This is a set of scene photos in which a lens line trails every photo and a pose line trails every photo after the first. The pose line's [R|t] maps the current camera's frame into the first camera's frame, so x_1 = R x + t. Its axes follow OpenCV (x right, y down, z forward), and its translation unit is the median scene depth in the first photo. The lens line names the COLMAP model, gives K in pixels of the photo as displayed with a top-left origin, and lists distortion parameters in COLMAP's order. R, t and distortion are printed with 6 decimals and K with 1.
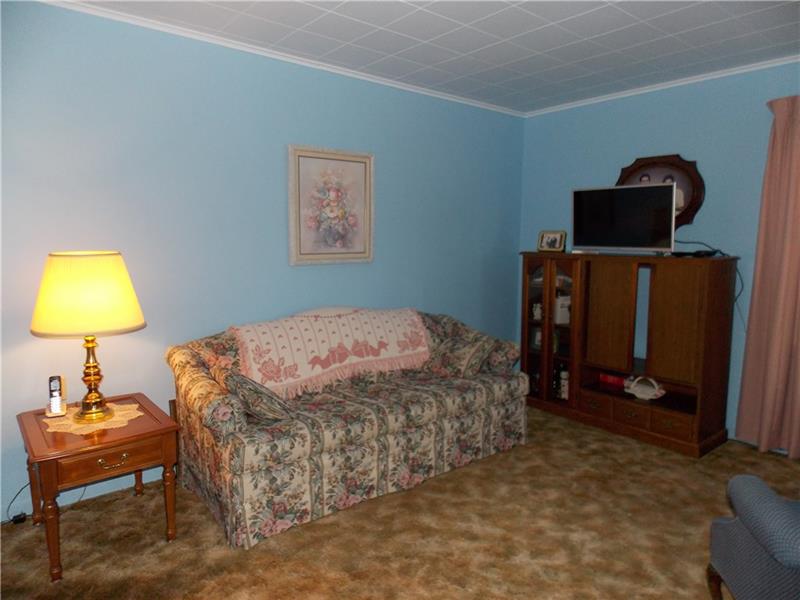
lens RADIAL K [[529.5, 0, 402.4], [0, 529.5, 295.9], [0, 0, 1]] dist [-0.004819, 0.000657]
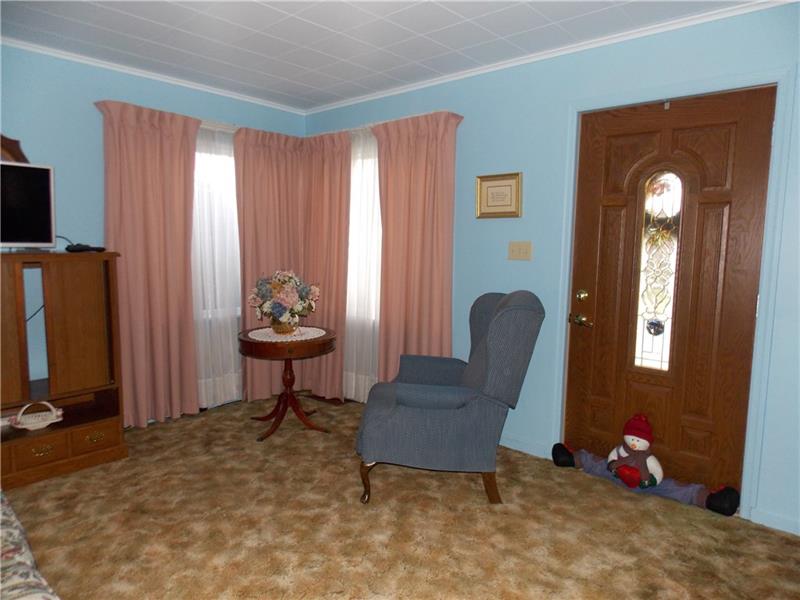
lens RADIAL K [[529.5, 0, 402.4], [0, 529.5, 295.9], [0, 0, 1]] dist [-0.004819, 0.000657]
pose [[-0.141875, -0.111247, 0.983614, -0.470273], [0.101507, 0.986792, 0.126248, -0.061848], [-0.984666, 0.117755, -0.128709, 0.624952]]
